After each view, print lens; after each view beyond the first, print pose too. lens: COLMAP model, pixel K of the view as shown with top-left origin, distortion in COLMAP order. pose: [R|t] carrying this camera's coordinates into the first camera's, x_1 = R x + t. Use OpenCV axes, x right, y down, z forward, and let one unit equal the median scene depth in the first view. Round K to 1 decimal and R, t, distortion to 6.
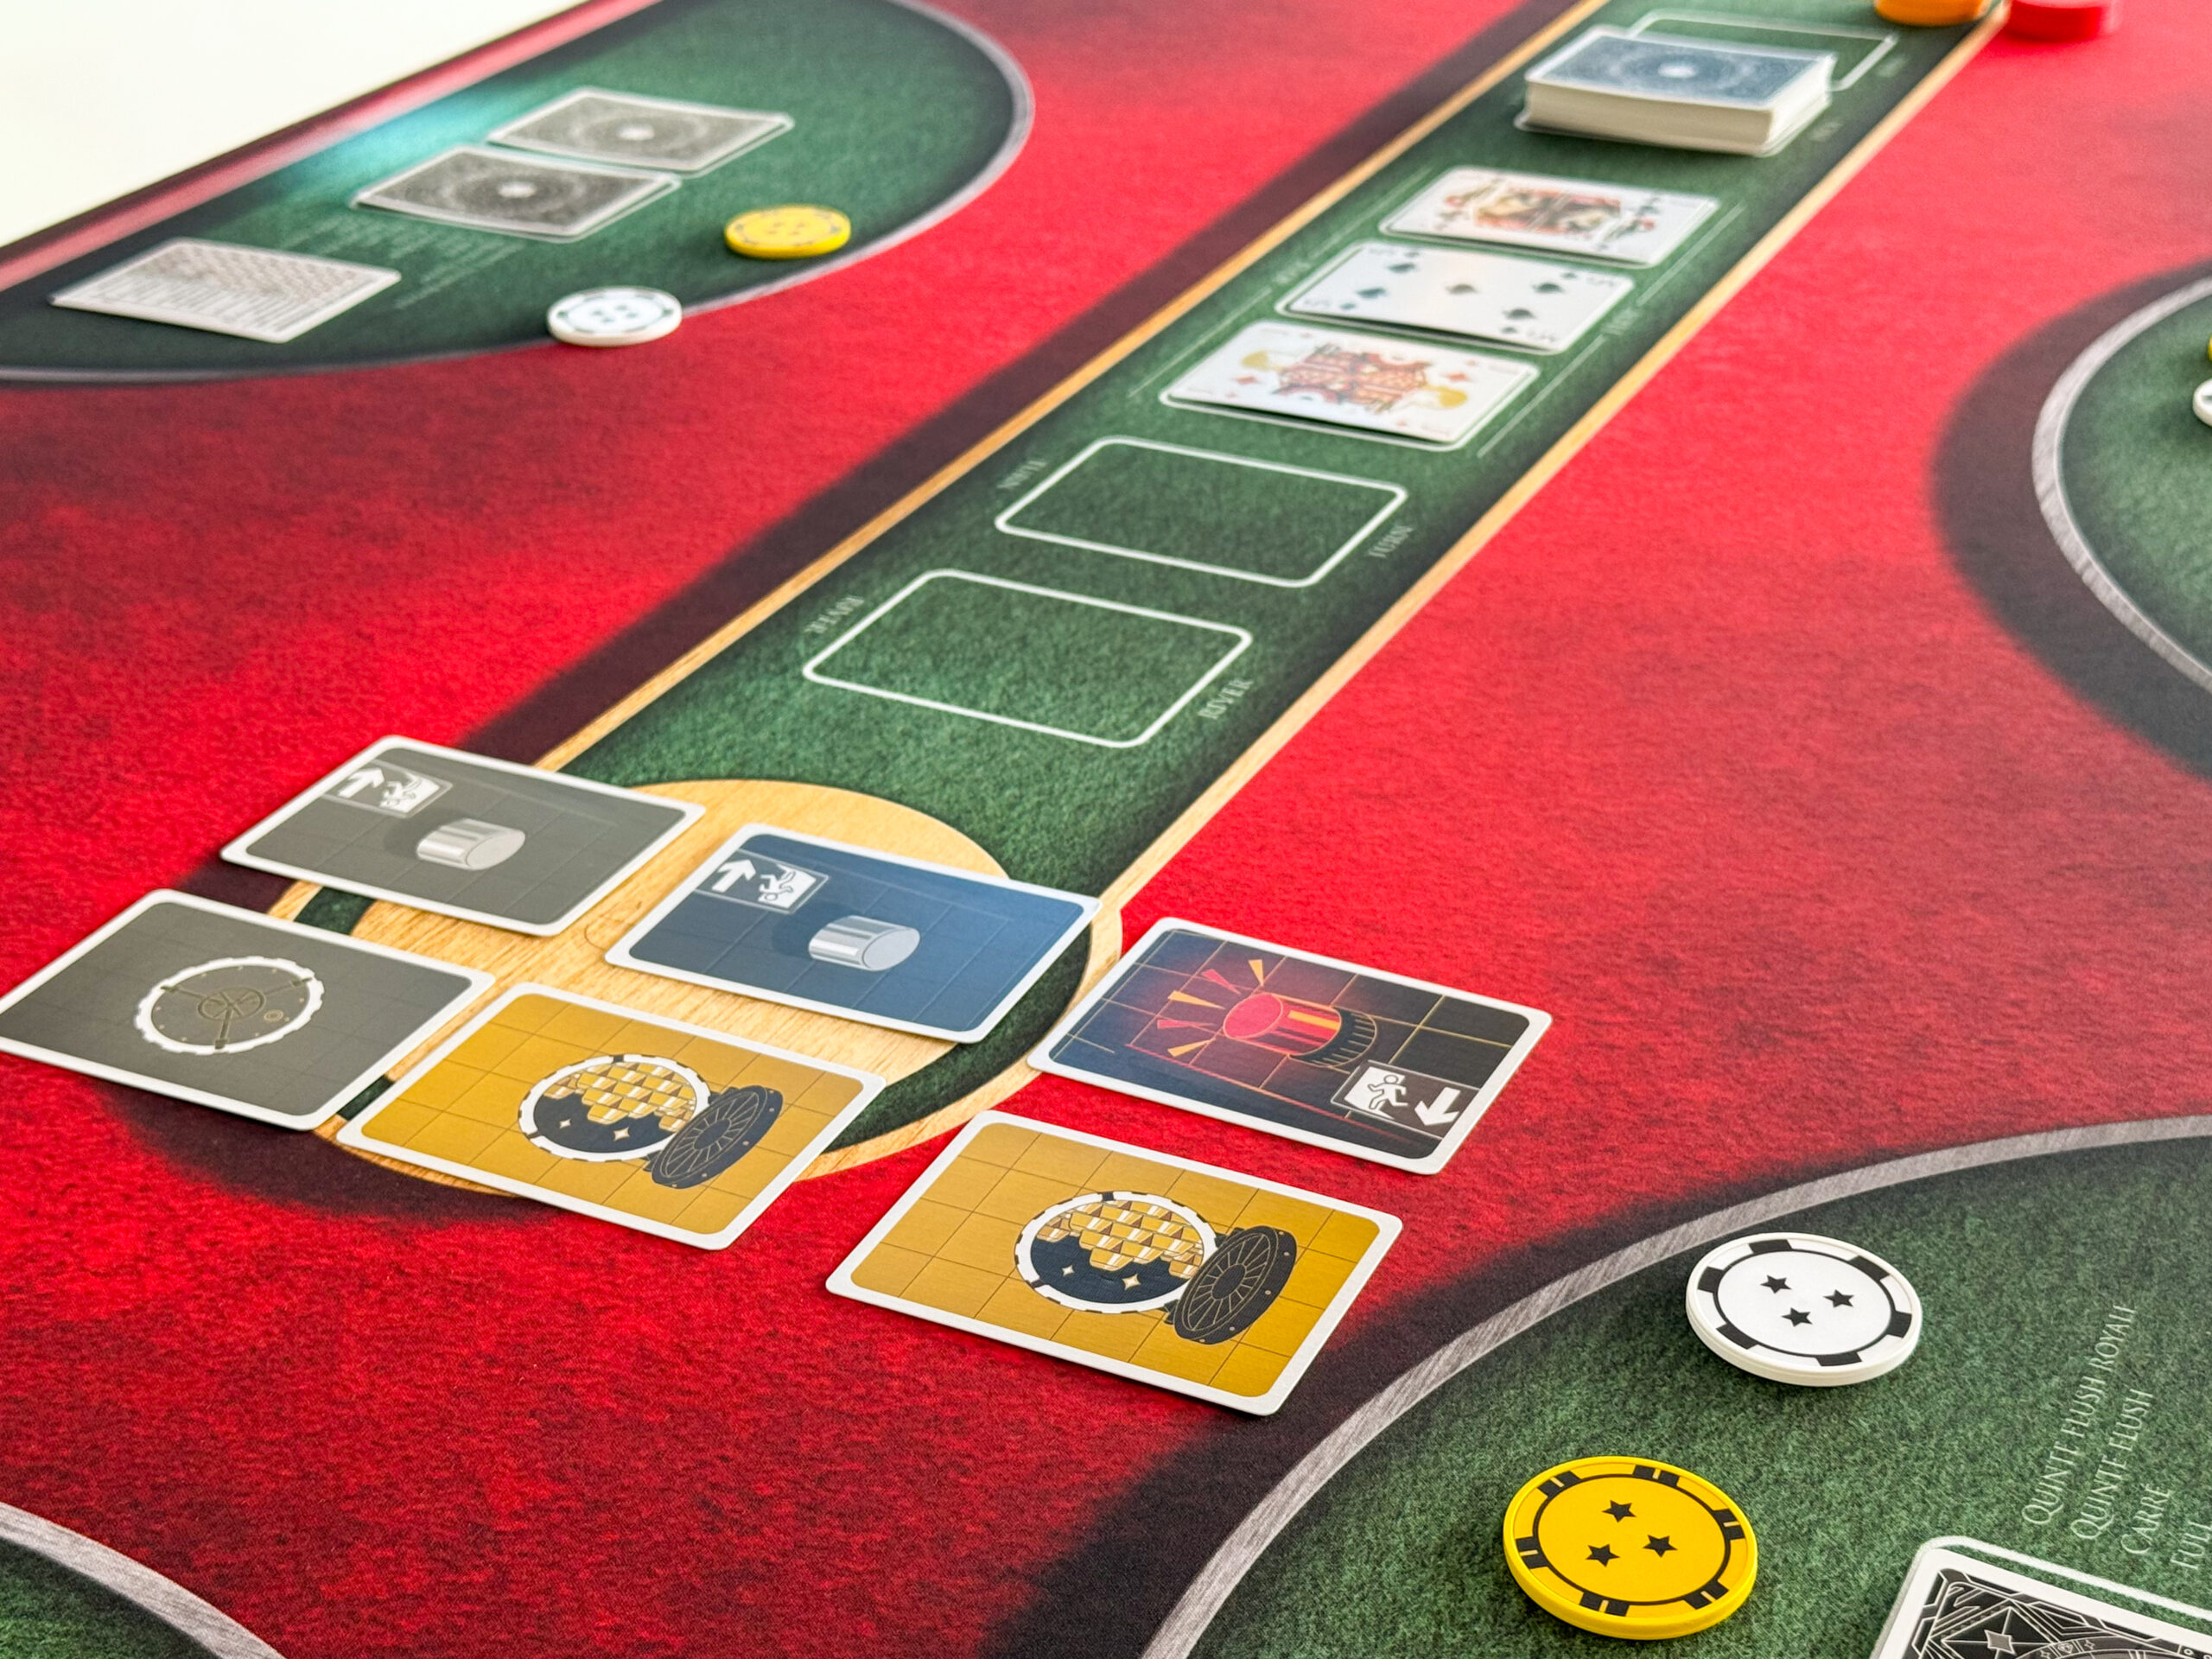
lens RADIAL K [[3444.0, 0, 1106.0], [0, 3444.0, 829.5], [0, 0, 1]] dist [0.198168, 0.082648]
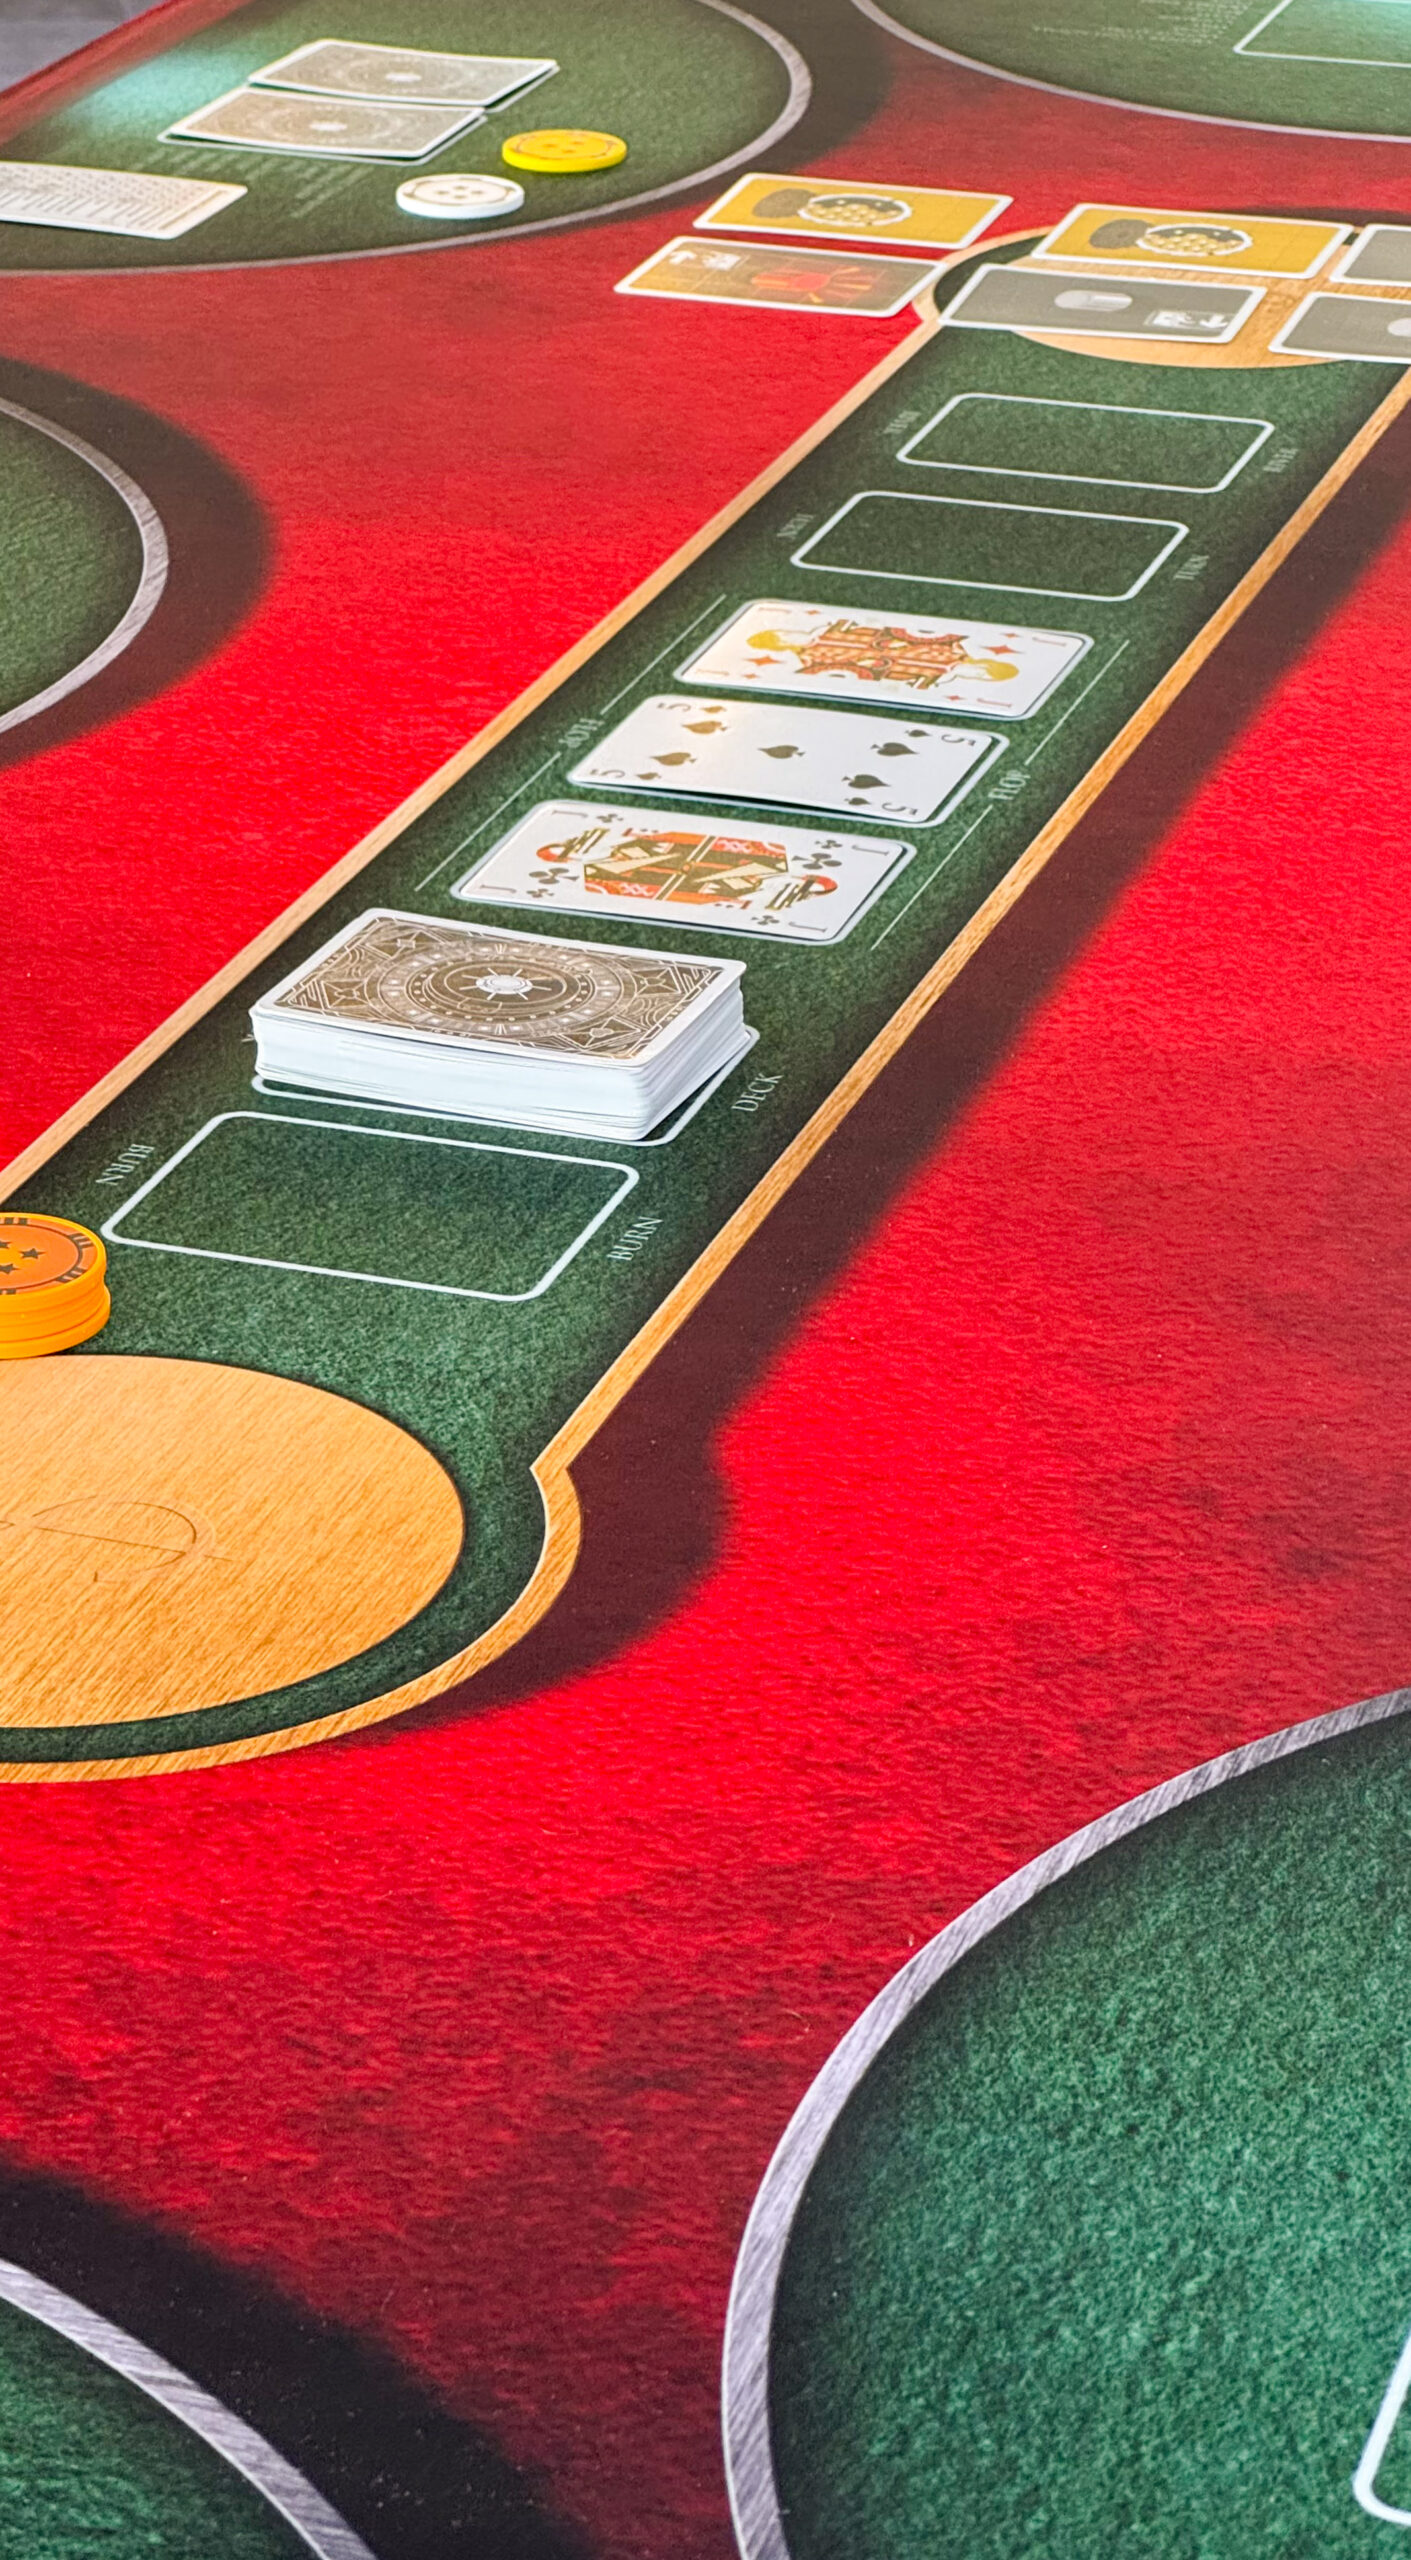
lens RADIAL K [[5694.6, 0, 705.5], [0, 5694.6, 1280.0], [0, 0, 1]] dist [0.391249, 0.680332]
pose [[-0.987763, 0.080105, -0.133818, 0.334093], [-0.061950, 0.585908, 0.808007, -1.250862], [0.143130, 0.806409, -0.573775, 2.027322]]
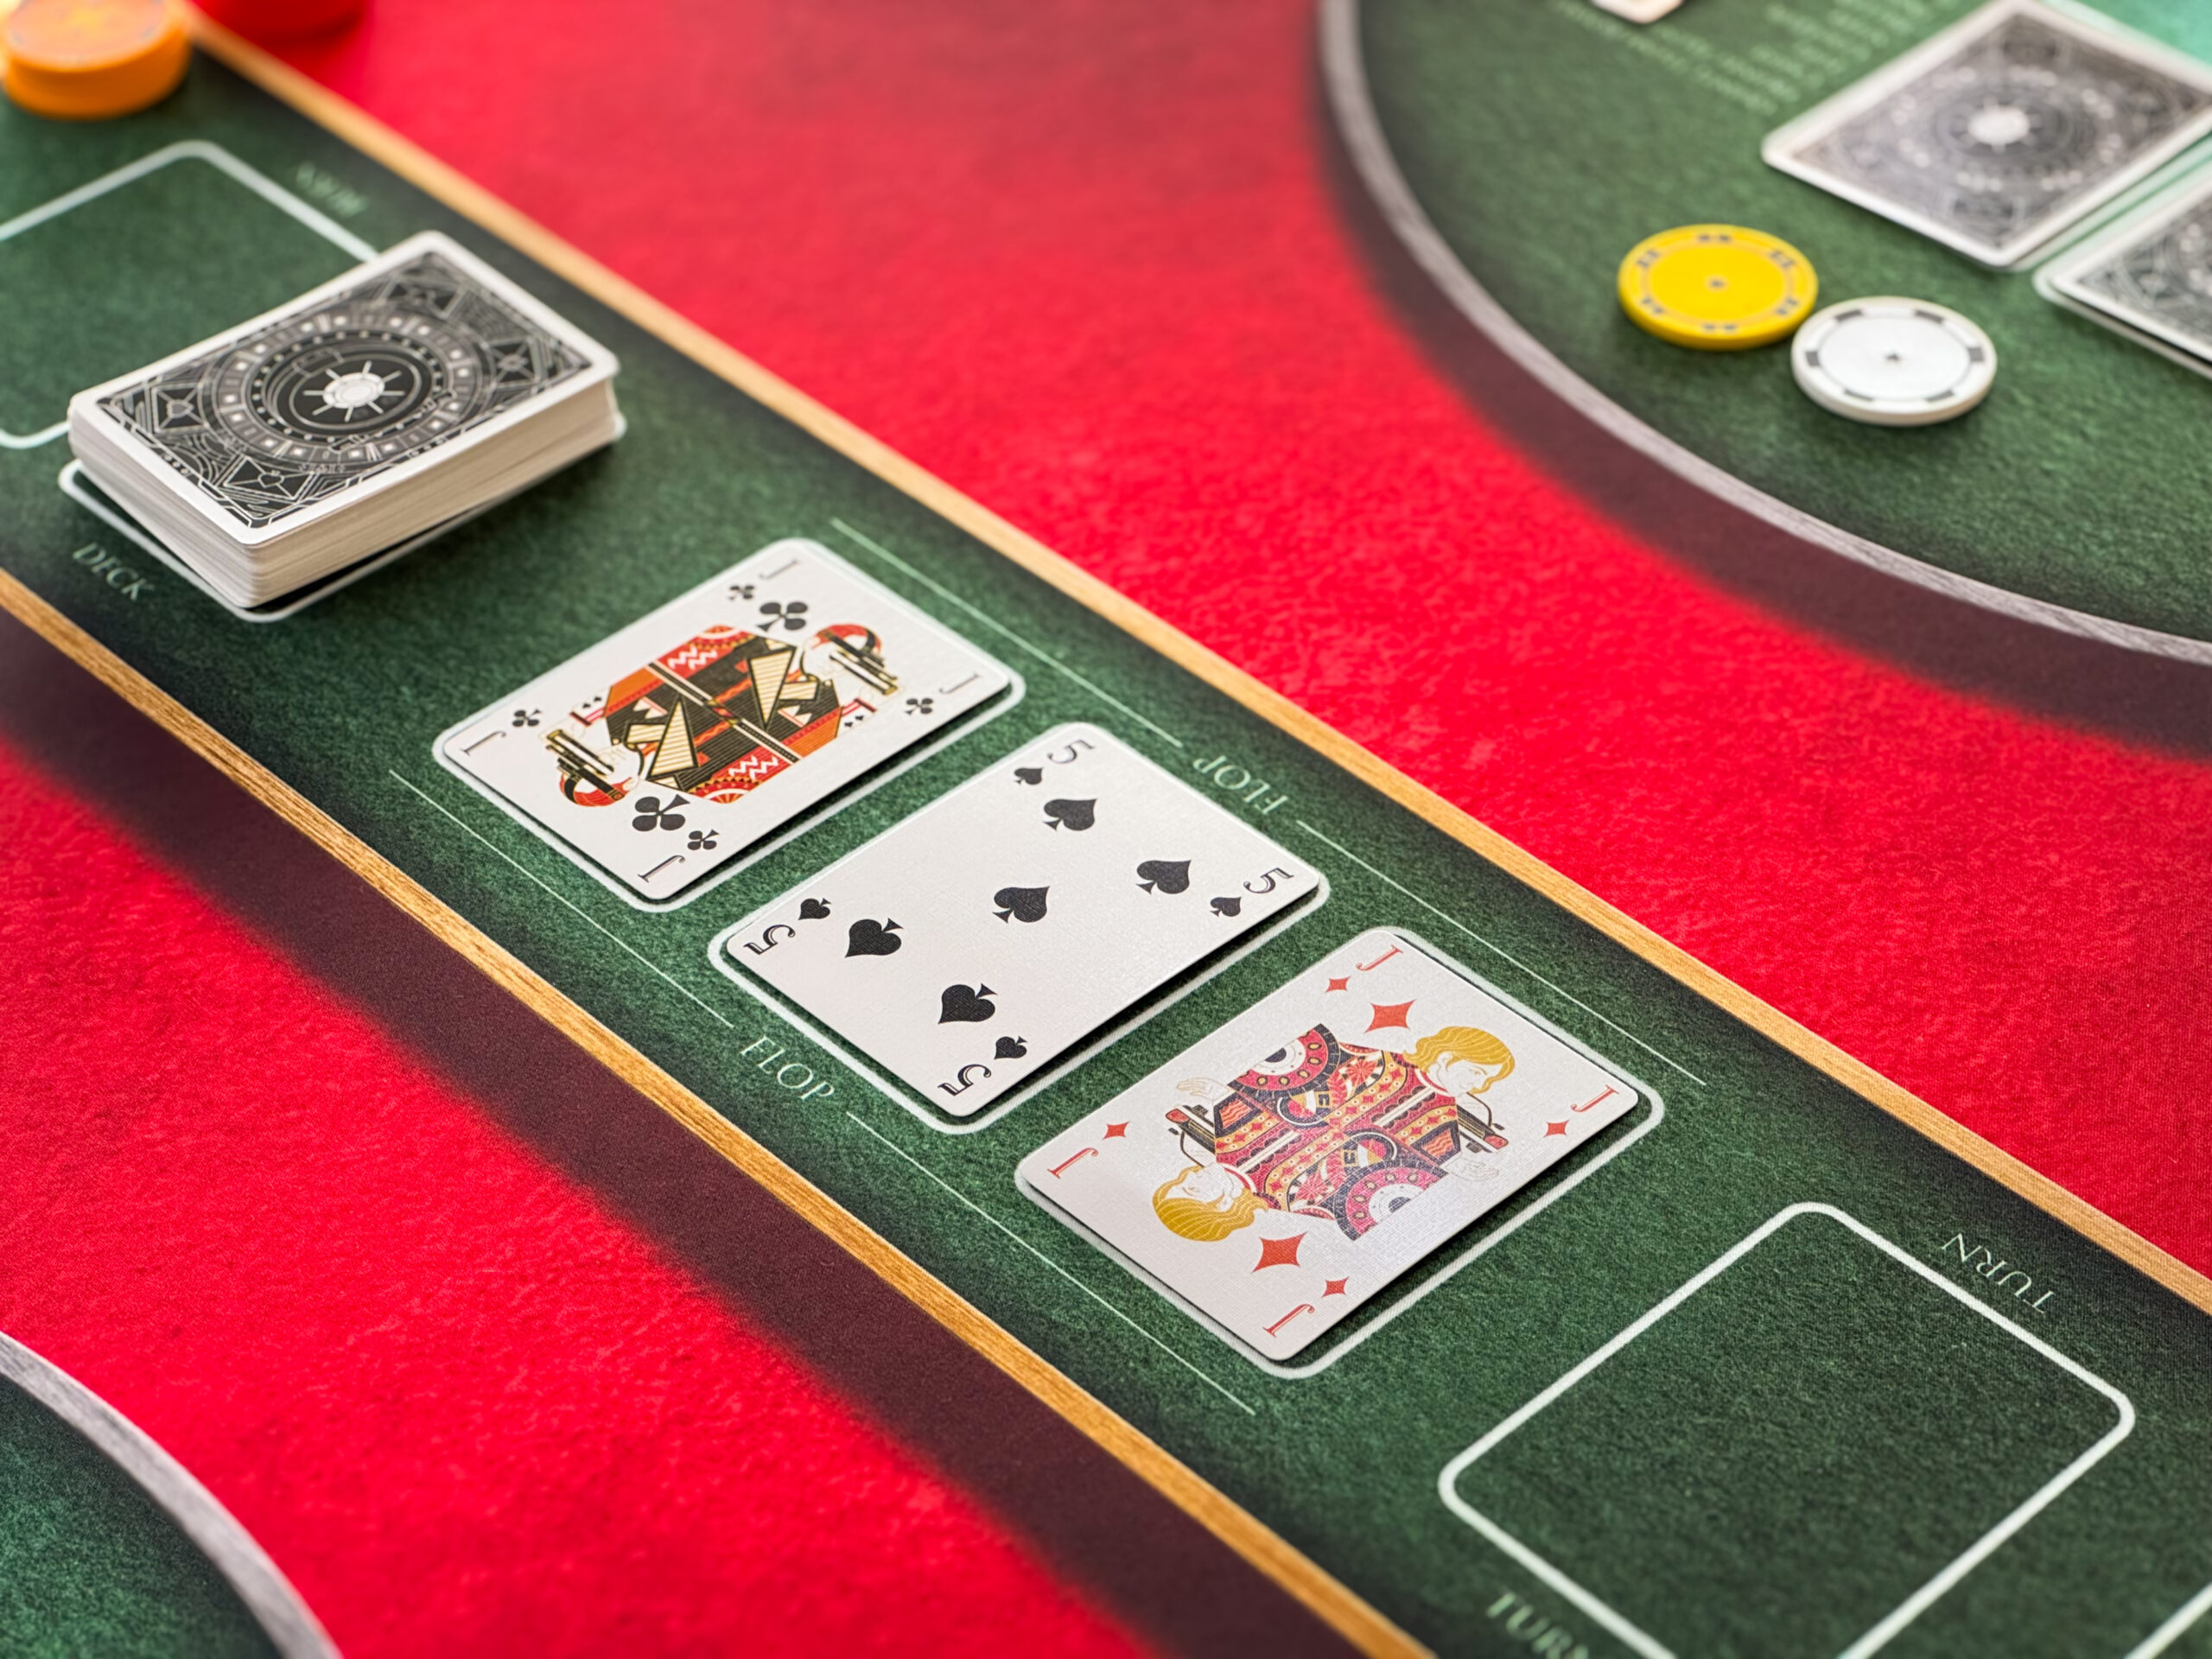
lens RADIAL K [[5170.5, 0, 1106.0], [0, 5170.5, 829.5], [0, 0, 1]] dist [-0.967748, 17.746461]
pose [[0.317089, -0.598959, 0.735325, -0.564026], [0.457783, 0.775694, 0.434435, -0.582476], [-0.830596, 0.198865, 0.520157, 0.597826]]
